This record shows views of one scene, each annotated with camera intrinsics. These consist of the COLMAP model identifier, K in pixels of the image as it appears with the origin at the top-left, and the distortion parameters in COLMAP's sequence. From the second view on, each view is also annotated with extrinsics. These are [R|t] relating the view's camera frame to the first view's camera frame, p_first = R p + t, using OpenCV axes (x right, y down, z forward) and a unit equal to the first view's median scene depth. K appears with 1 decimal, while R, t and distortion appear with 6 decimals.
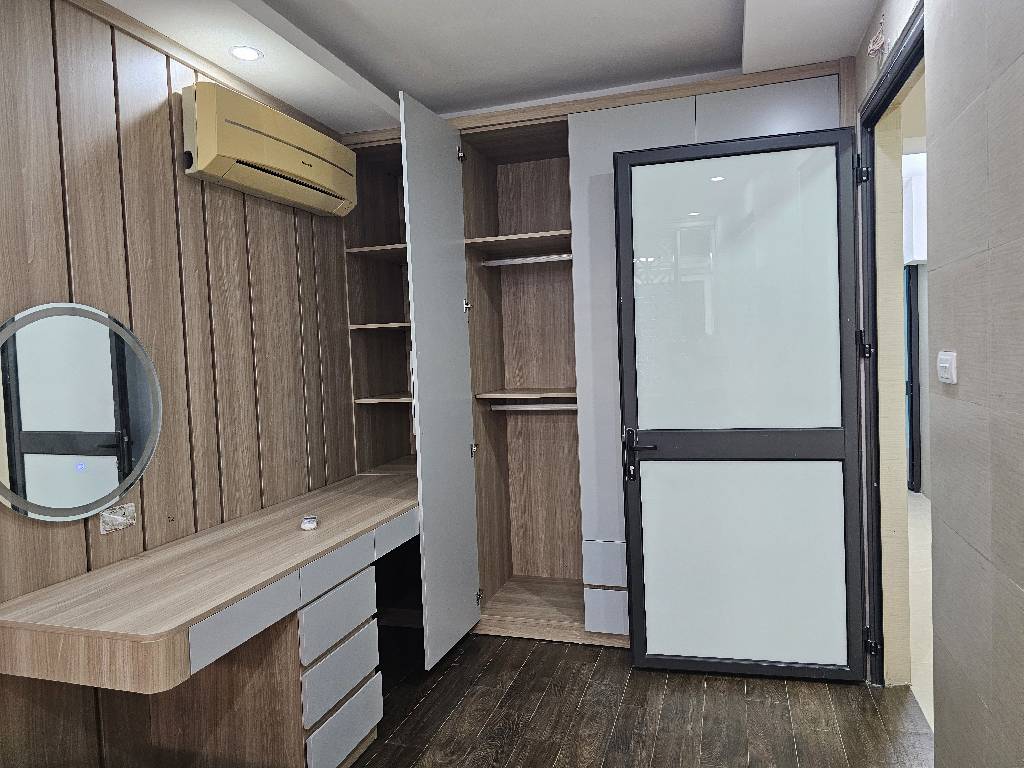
lens RADIAL K [[685.4, 0, 512.0], [0, 685.4, 384.0], [0, 0, 1]] dist [0.074874, -0.003238]
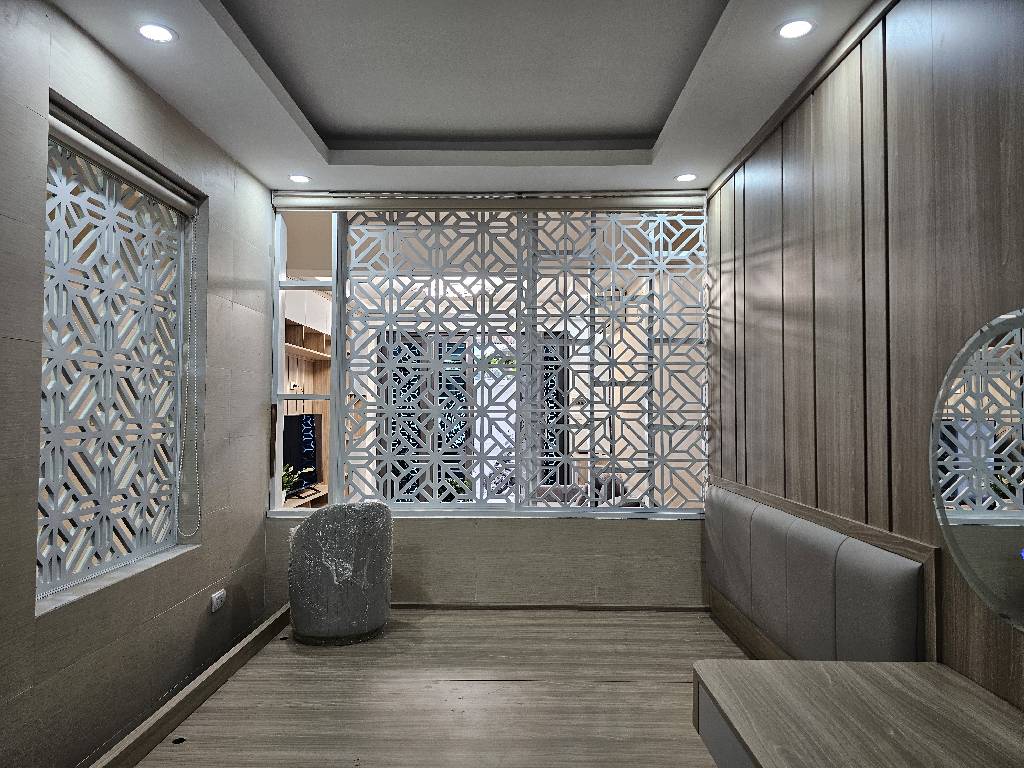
lens RADIAL K [[685.4, 0, 512.0], [0, 685.4, 384.0], [0, 0, 1]] dist [0.074874, -0.003238]
pose [[-0.955103, 0.023686, -0.295324, 0.038154], [0.021897, 0.999716, 0.009365, -0.058516], [0.295462, 0.002478, -0.955351, 1.610218]]
